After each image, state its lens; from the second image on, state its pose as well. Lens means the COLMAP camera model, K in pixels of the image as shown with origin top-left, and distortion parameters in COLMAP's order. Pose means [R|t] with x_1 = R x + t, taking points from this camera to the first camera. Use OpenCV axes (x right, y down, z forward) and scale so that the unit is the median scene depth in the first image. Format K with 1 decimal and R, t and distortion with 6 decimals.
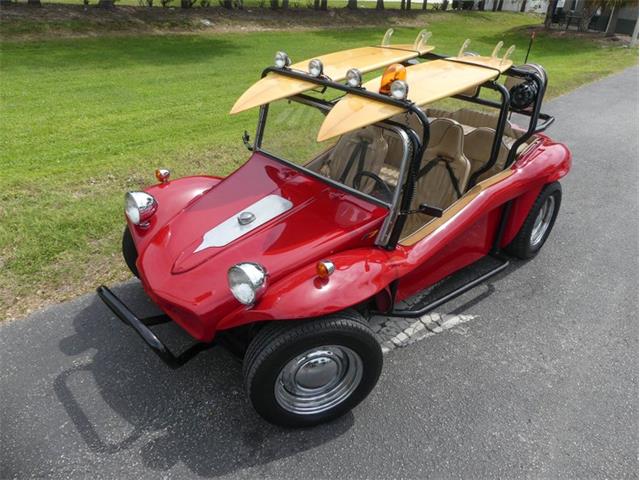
lens RADIAL K [[492.3, 0, 320.0], [0, 492.3, 240.0], [0, 0, 1]] dist [-0.012826, 0.004139]
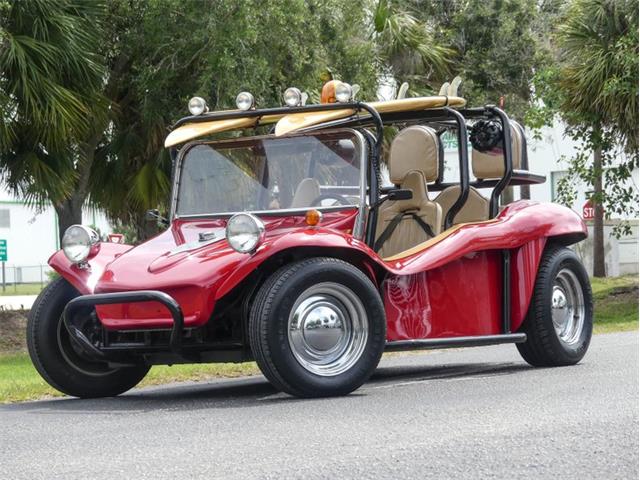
lens RADIAL K [[2093.6, 0, 320.0], [0, 2093.6, 240.0], [0, 0, 1]] dist [-0.002220, 1.414841]
pose [[0.970914, -0.107205, 0.214086, -0.621236], [0.198312, 0.861092, -0.468180, 1.451617], [-0.134157, 0.497019, 0.857306, -1.869383]]
